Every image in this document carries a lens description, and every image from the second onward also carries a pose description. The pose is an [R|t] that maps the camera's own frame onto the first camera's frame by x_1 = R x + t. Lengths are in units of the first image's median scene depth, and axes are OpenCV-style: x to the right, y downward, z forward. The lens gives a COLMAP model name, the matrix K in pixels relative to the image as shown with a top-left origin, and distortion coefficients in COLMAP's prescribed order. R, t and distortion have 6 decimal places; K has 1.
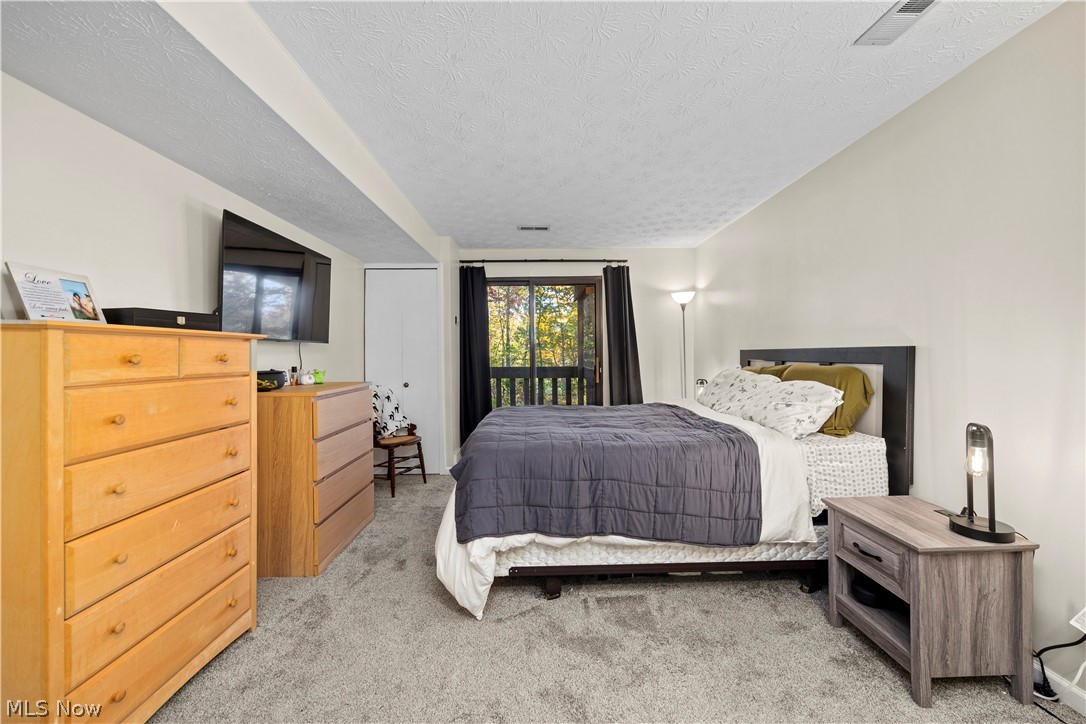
lens RADIAL K [[433.2, 0, 543.0], [0, 433.2, 362.0], [0, 0, 1]] dist [0.001829, -0.000422]
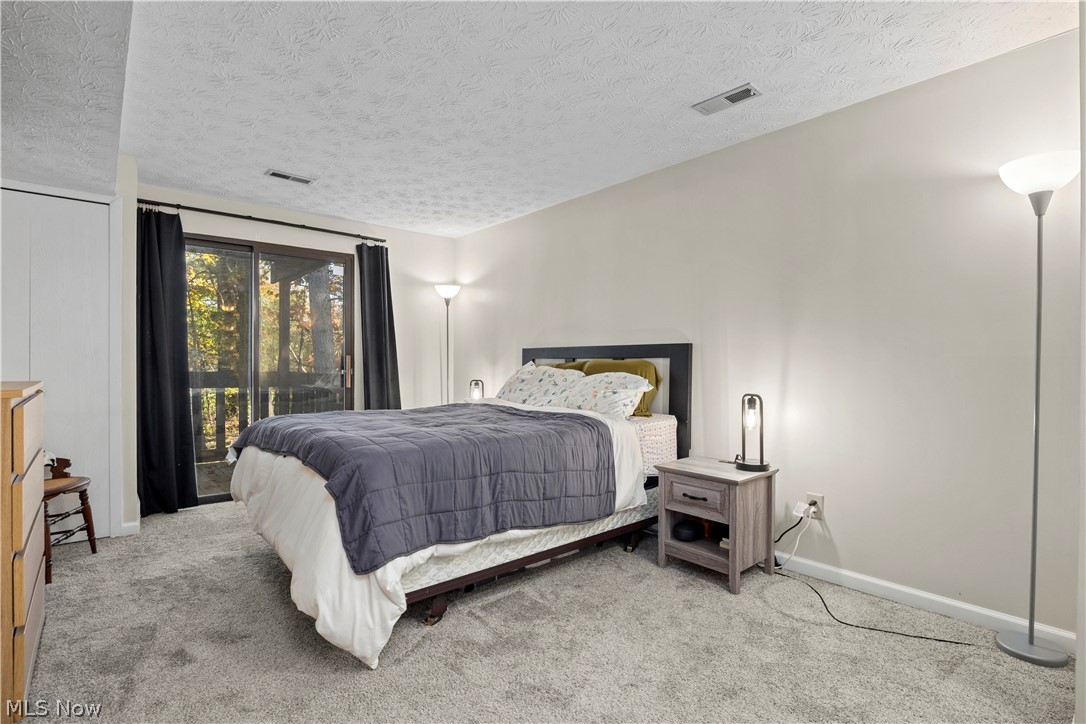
lens RADIAL K [[524.7, 0, 545.5], [0, 524.7, 370.2], [0, 0, 1]] dist [-0.010959, 0.000410]
pose [[0.767313, 0.004684, 0.641255, -0.507202], [0.000778, 0.999966, -0.008235, 0.057783], [-0.641272, 0.006818, 0.767283, 0.065212]]
